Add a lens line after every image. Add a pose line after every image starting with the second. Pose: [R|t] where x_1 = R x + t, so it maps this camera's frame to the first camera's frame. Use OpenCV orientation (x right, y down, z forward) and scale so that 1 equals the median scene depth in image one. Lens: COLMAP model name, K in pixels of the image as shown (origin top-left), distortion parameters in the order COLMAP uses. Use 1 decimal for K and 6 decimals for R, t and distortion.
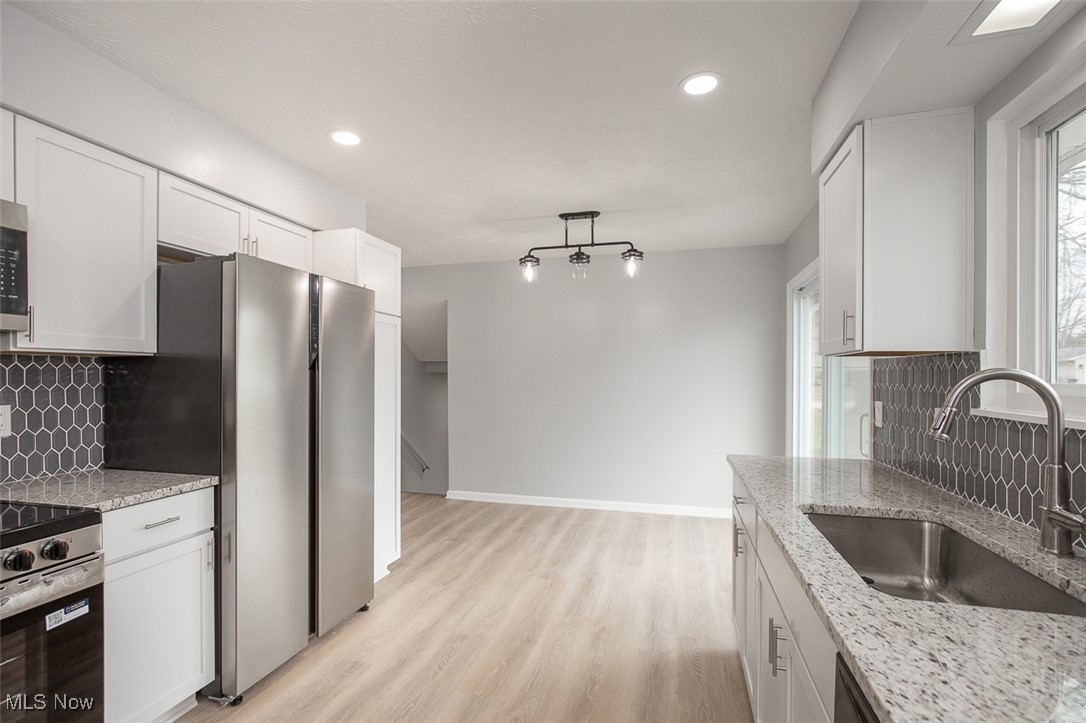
lens RADIAL K [[501.7, 0, 542.8], [0, 501.7, 380.3], [0, 0, 1]] dist [-0.002525, 0.000019]
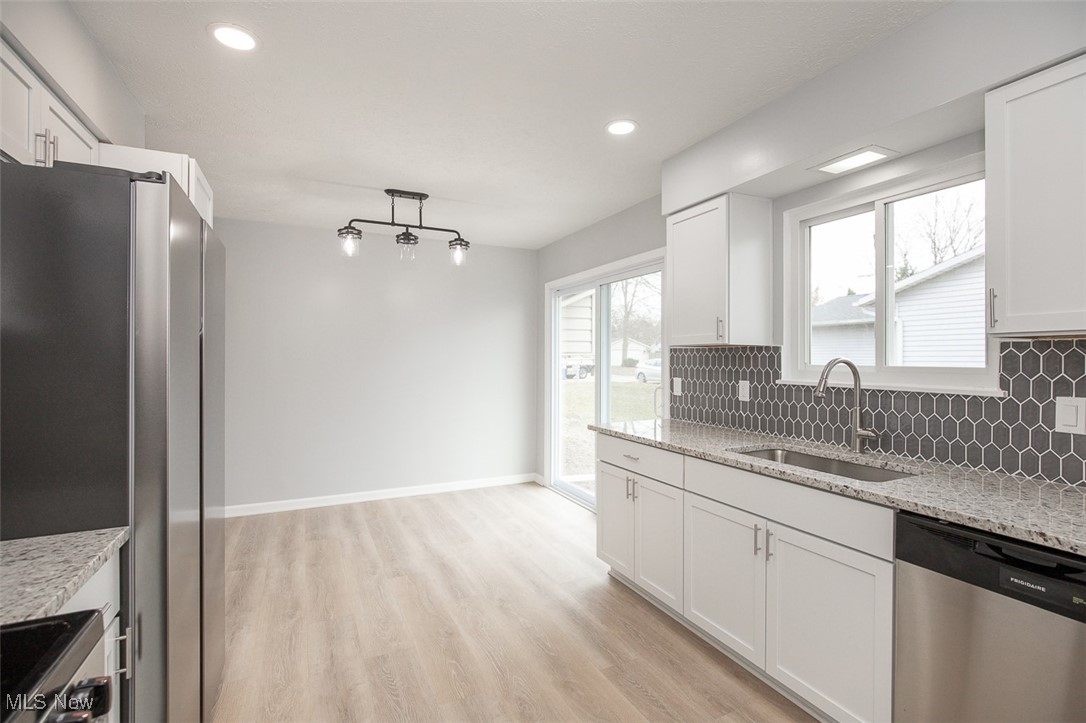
lens RADIAL K [[494.0, 0, 543.0], [0, 494.0, 361.5], [0, 0, 1]] dist [-0.001927, 0.000299]
pose [[0.760174, -0.004761, 0.649702, -0.355466], [0.006722, 0.999977, -0.000536, -0.004189], [-0.649685, 0.004775, 0.760189, 0.108694]]
